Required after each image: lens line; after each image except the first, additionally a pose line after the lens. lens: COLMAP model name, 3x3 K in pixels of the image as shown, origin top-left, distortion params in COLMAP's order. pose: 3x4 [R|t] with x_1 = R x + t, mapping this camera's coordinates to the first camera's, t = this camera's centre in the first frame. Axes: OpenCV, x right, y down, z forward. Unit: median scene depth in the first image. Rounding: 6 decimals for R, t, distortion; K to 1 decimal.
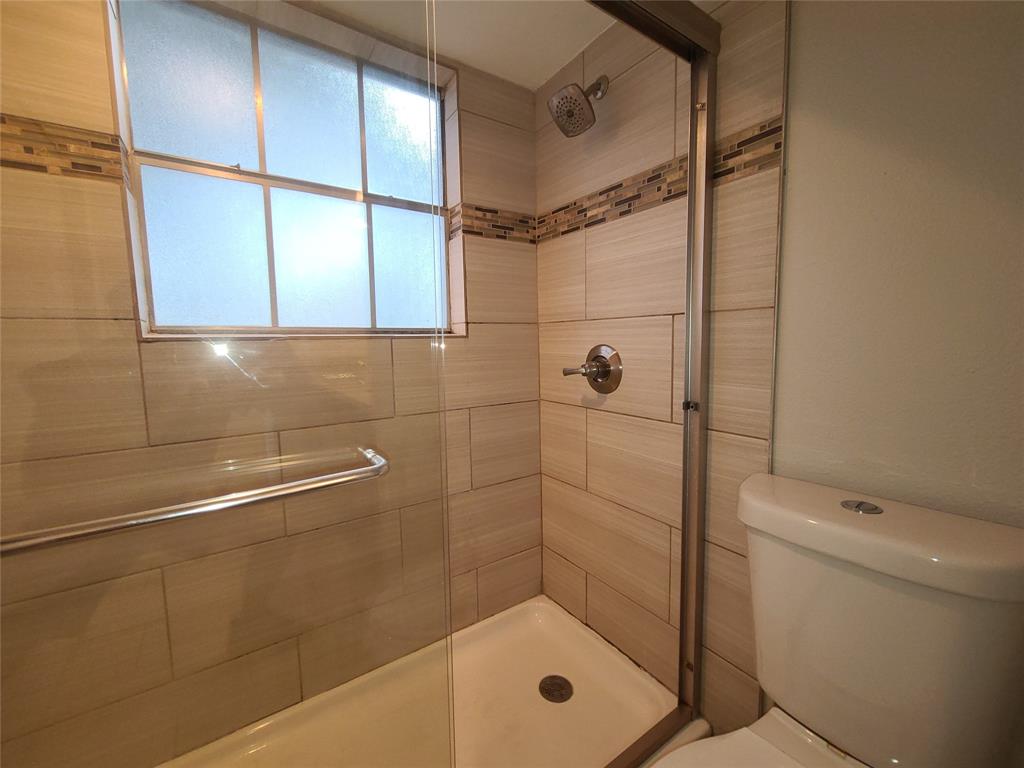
lens RADIAL K [[417.4, 0, 510.2], [0, 417.4, 382.2], [0, 0, 1]] dist [0.004864, -0.003685]
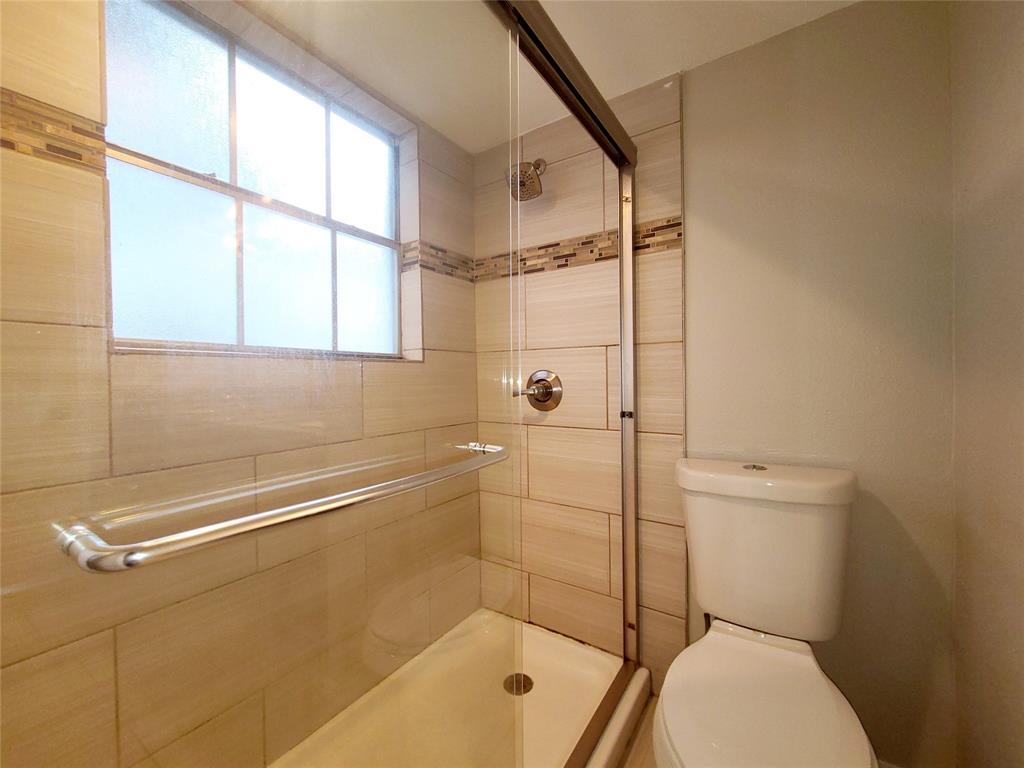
lens RADIAL K [[417.4, 0, 514.6], [0, 417.4, 382.8], [0, 0, 1]] dist [0.004864, -0.003685]
pose [[0.926907, 0.001501, 0.375289, -0.359236], [0.032807, 0.995840, -0.085013, 0.053260], [-0.373855, 0.091111, 0.923001, -0.084824]]
